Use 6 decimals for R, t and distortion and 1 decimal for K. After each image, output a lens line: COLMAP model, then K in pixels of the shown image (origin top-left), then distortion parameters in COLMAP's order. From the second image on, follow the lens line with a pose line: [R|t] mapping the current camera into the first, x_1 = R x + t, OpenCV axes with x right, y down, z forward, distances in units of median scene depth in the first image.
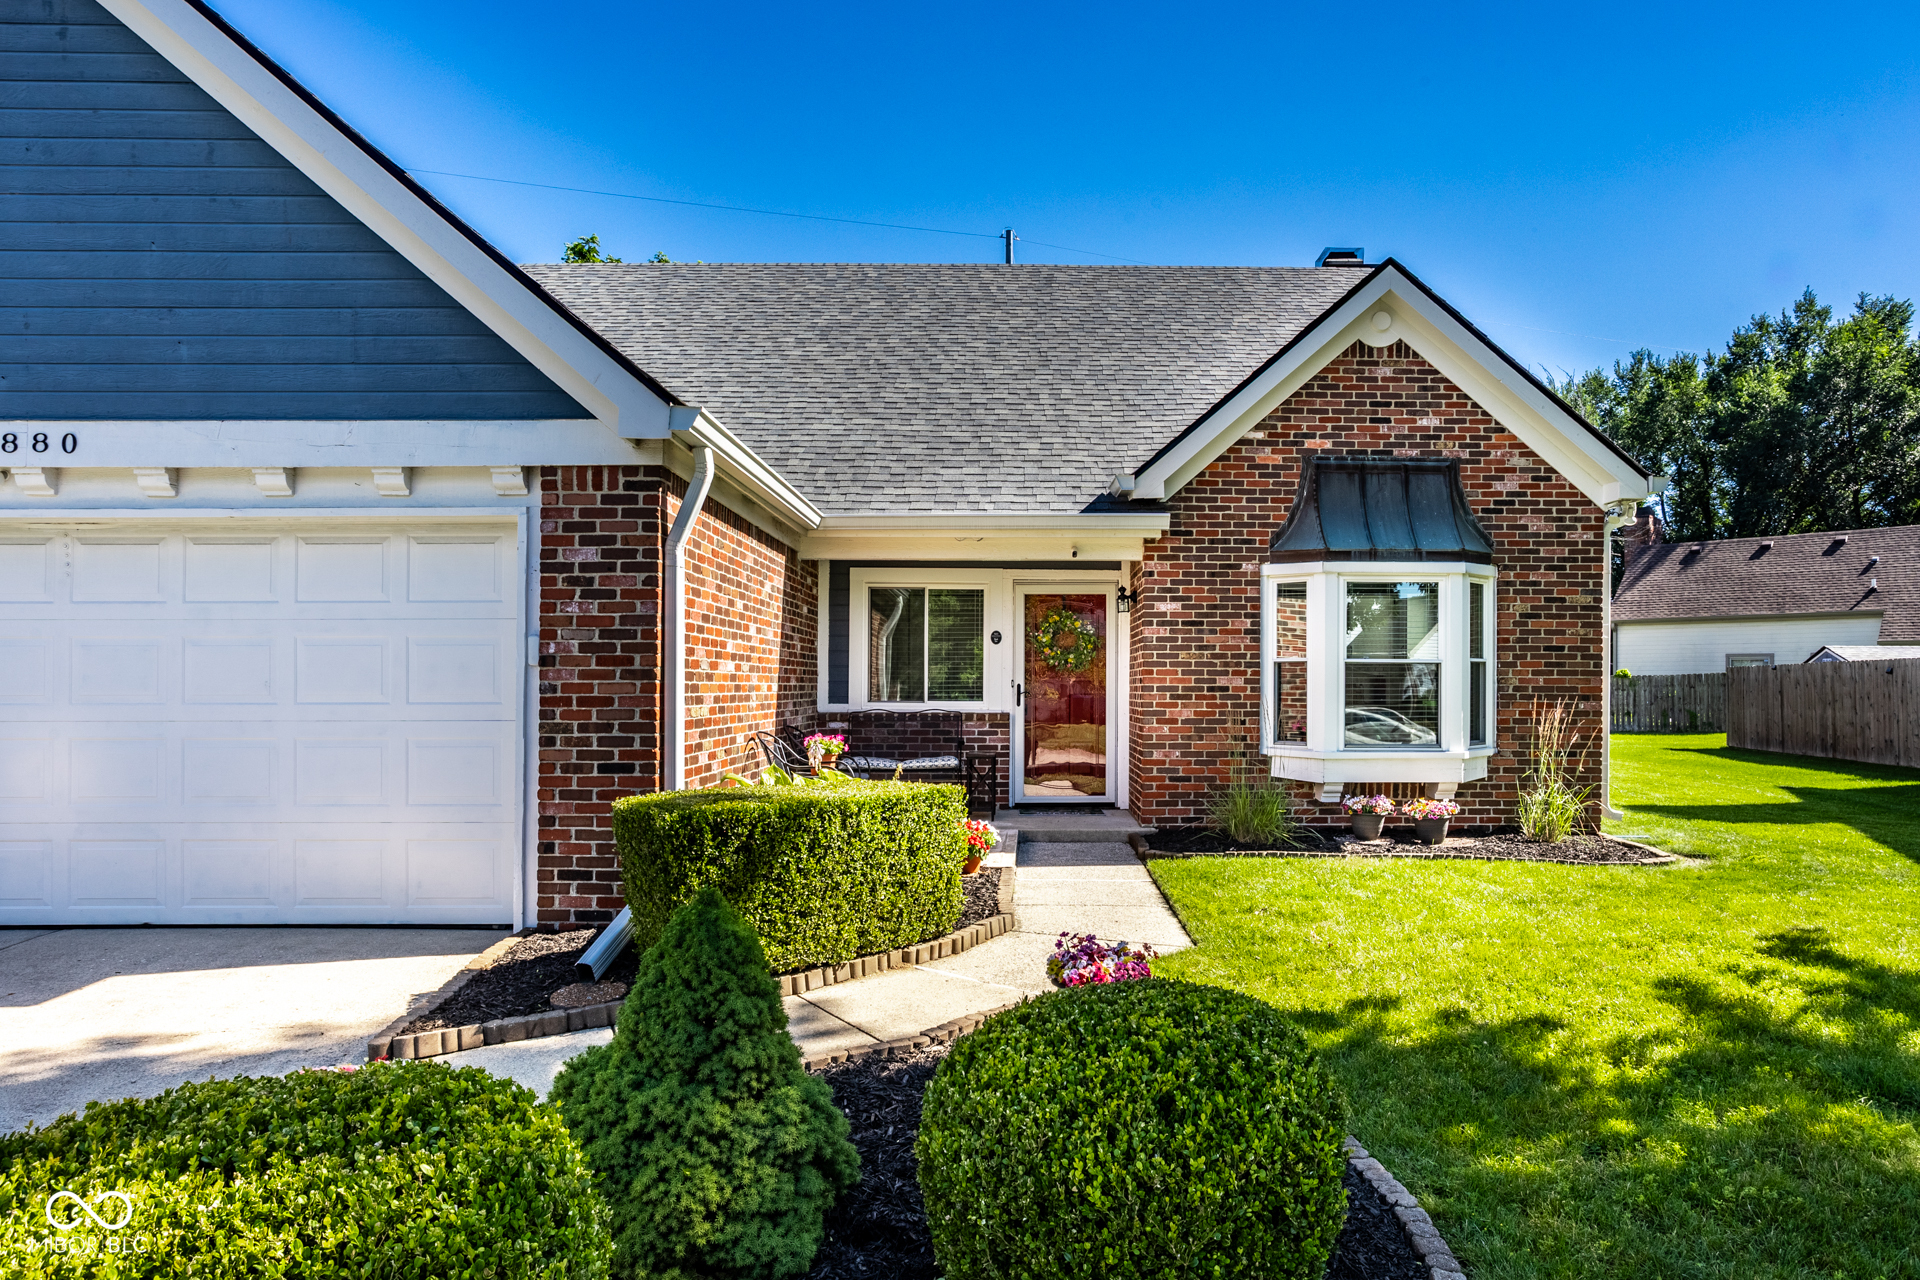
lens RADIAL K [[1140.7, 0, 988.9], [0, 1140.7, 656.0], [0, 0, 1]] dist [-0.020092, 0.018909]
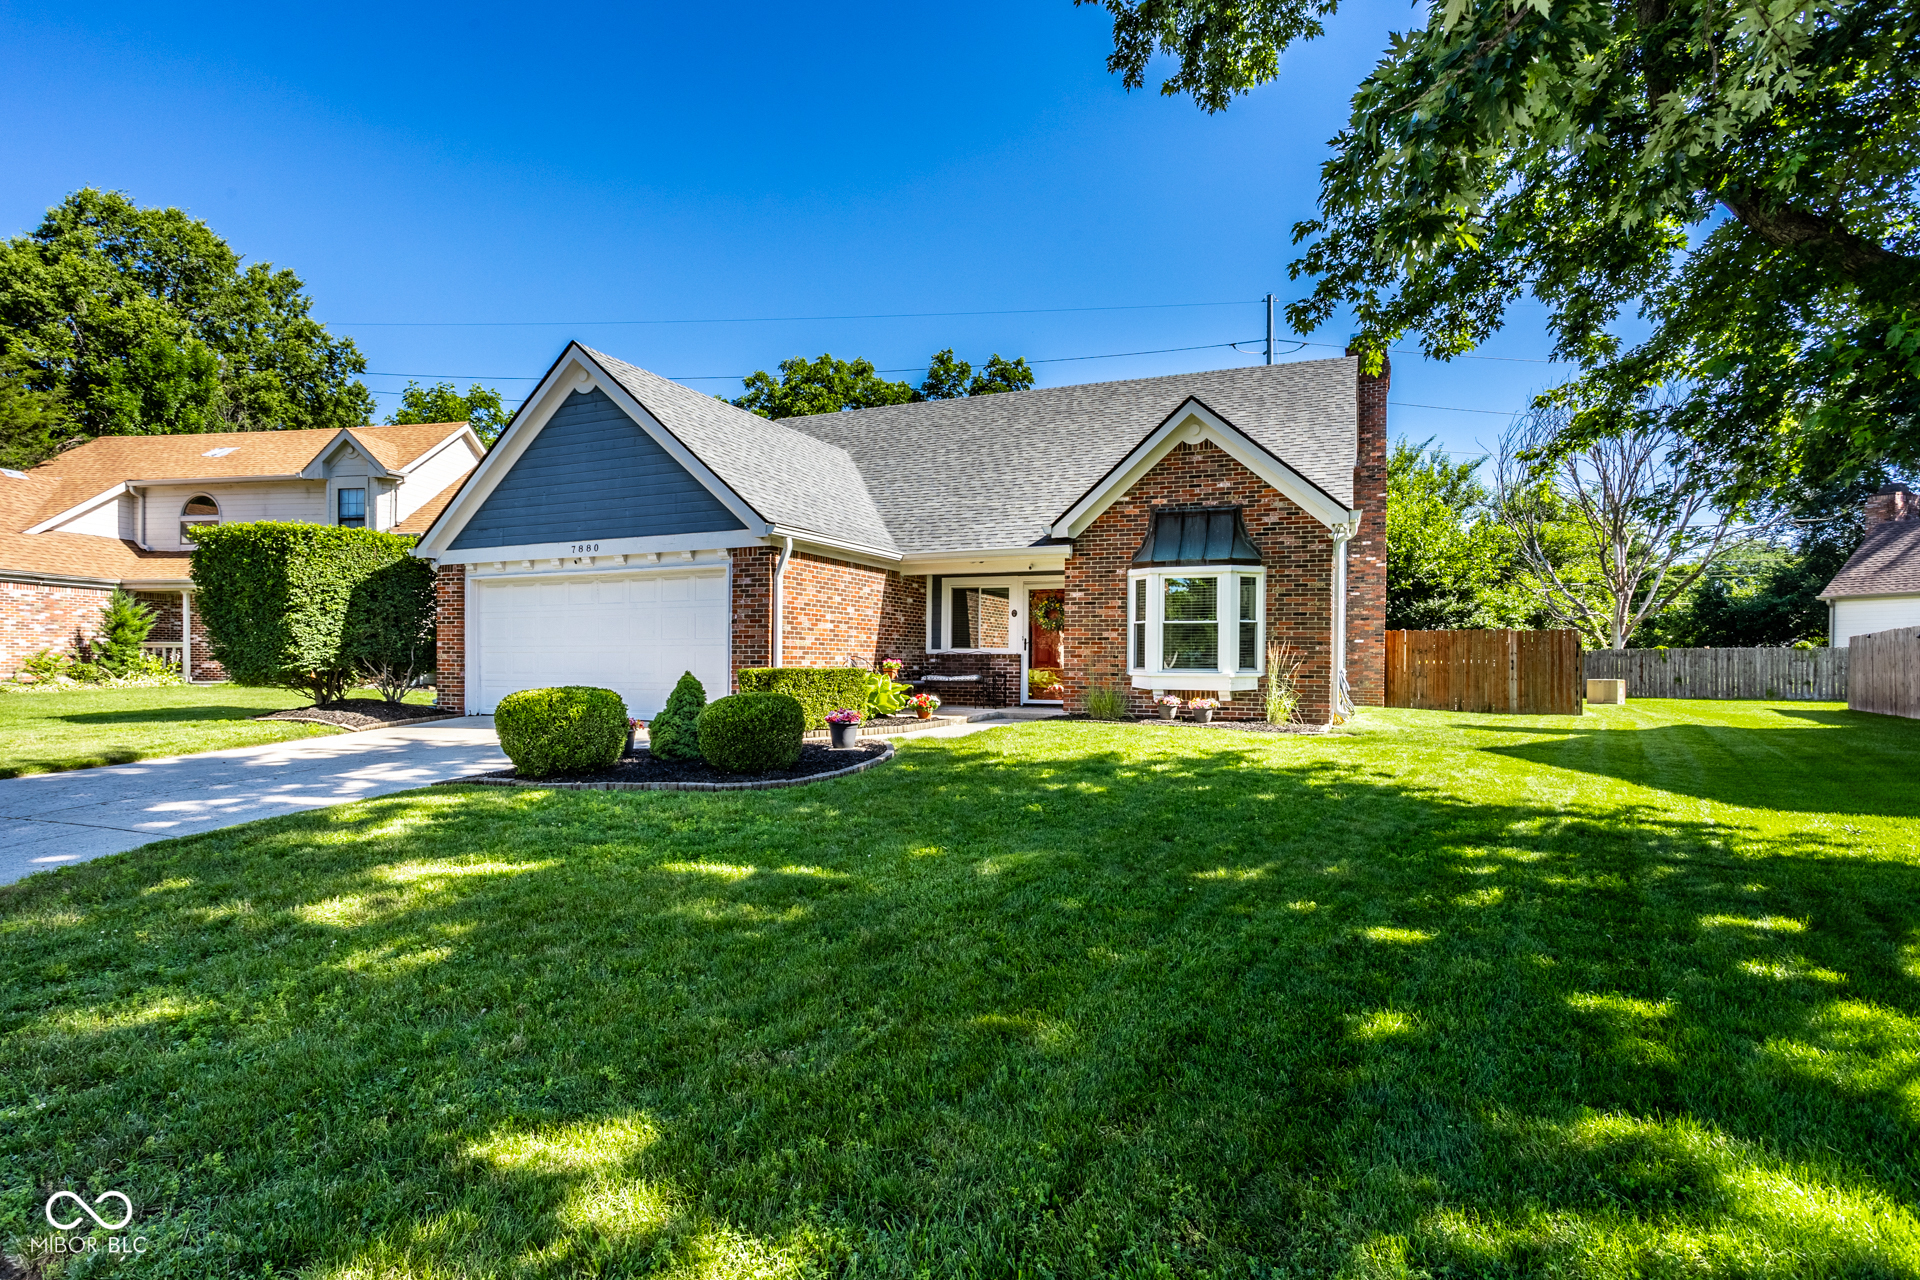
lens RADIAL K [[927.9, 0, 911.8], [0, 927.9, 646.7], [0, 0, 1]] dist [-0.013473, 0.013930]
pose [[0.908536, -0.000769, -0.417805, 0.551716], [0.003280, 0.999981, 0.005292, 0.033147], [0.417793, -0.006178, 0.908521, -0.492498]]
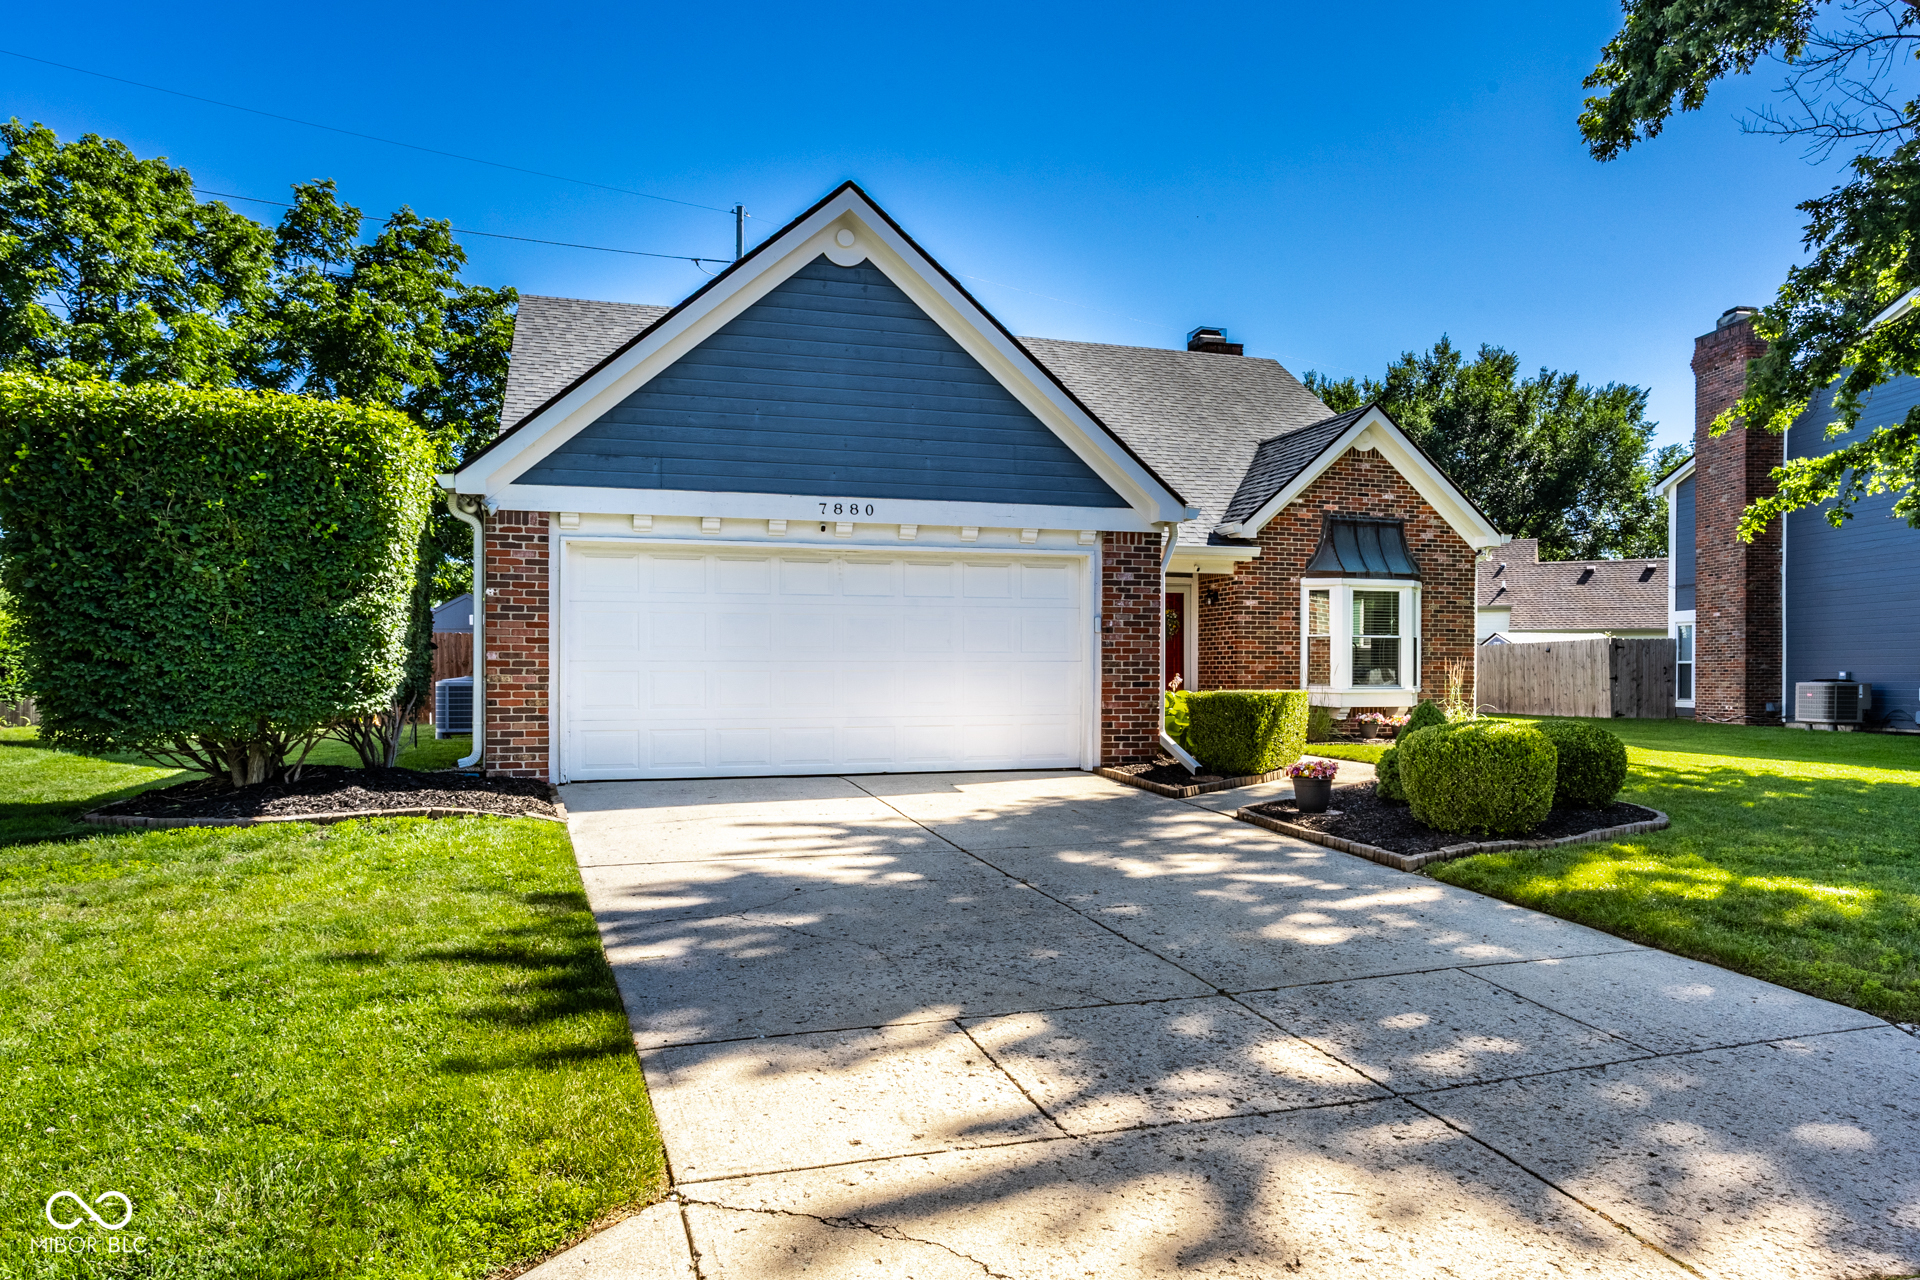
lens RADIAL K [[1247.0, 0, 962.1], [0, 1247.0, 644.6], [0, 0, 1]] dist [-0.008551, -0.001031]
pose [[0.957506, 0.006639, 0.288336, -0.771208], [-0.007843, 0.999965, 0.003022, 0.015277], [-0.288306, -0.005155, 0.957525, -0.612114]]
